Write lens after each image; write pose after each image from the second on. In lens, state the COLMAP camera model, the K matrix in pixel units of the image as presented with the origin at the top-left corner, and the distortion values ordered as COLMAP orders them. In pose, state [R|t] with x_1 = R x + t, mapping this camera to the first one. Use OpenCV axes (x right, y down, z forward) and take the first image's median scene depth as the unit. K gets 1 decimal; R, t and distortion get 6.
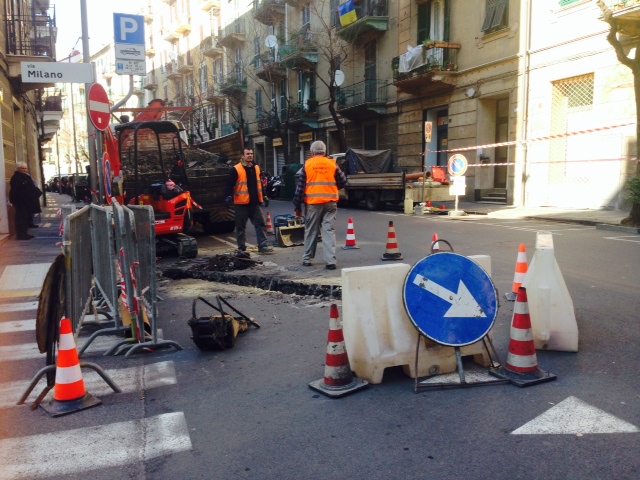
lens RADIAL K [[574.9, 0, 320.0], [0, 574.9, 240.0], [0, 0, 1]] dist [0.108940, -0.214182]
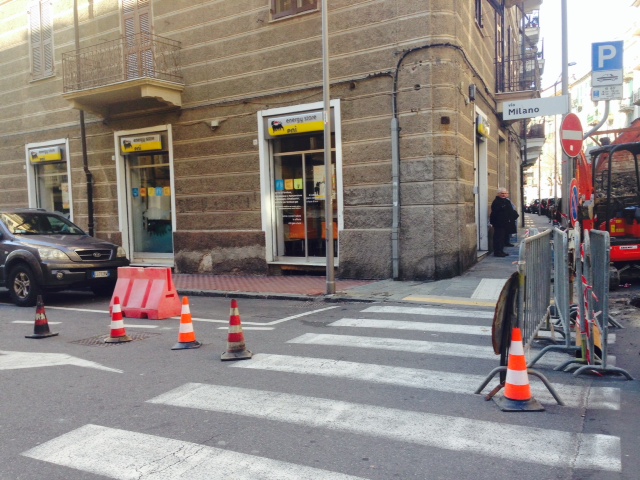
lens RADIAL K [[620.9, 0, 320.0], [0, 620.9, 240.0], [0, 0, 1]] dist [0.148130, -0.284524]
pose [[0.710066, 0.044271, -0.702742, 0.126244], [-0.067438, 0.997709, -0.005288, -0.004762], [0.700898, 0.051147, 0.711425, -0.137487]]
